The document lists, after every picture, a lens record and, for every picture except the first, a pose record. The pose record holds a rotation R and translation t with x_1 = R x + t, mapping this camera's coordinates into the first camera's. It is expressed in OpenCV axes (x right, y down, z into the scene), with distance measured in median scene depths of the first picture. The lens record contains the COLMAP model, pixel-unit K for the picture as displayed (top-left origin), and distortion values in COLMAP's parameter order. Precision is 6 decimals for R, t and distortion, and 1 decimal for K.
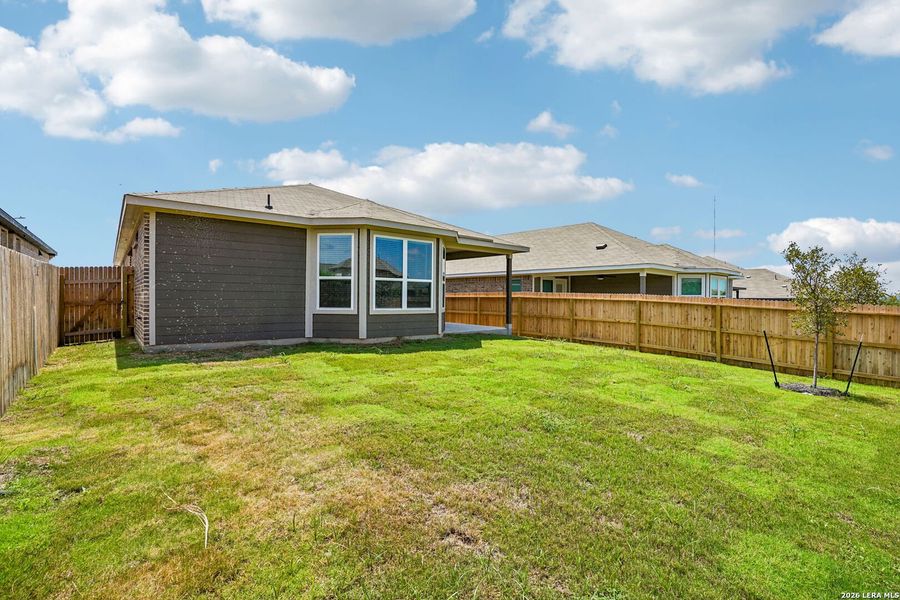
lens RADIAL K [[423.0, 0, 448.8], [0, 423.0, 301.1], [0, 0, 1]] dist [-0.016985, 0.001449]
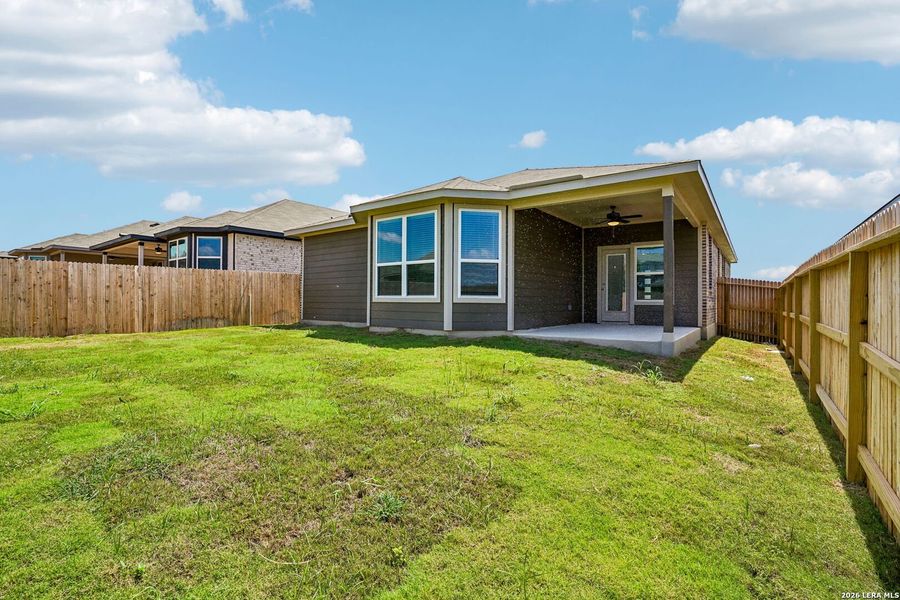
lens RADIAL K [[410.4, 0, 452.8], [0, 410.4, 298.9], [0, 0, 1]] dist [-0.004079, -0.000221]
pose [[0.233498, -0.009488, -0.972311, 0.708406], [-0.006504, 0.999915, -0.011319, 0.030814], [0.972336, 0.008967, 0.233416, 0.866490]]
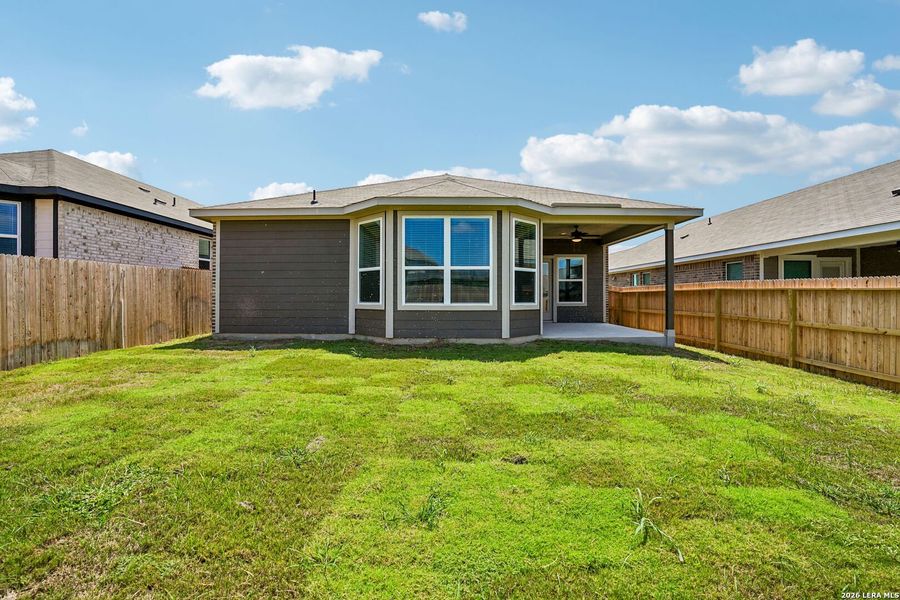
lens RADIAL K [[423.0, 0, 453.2], [0, 423.0, 294.7], [0, 0, 1]] dist [-0.016985, 0.001449]
pose [[0.763252, -0.008072, -0.646050, 0.405214], [0.002518, 0.999952, -0.009519, 0.007850], [0.646096, 0.005638, 0.763236, 0.381233]]
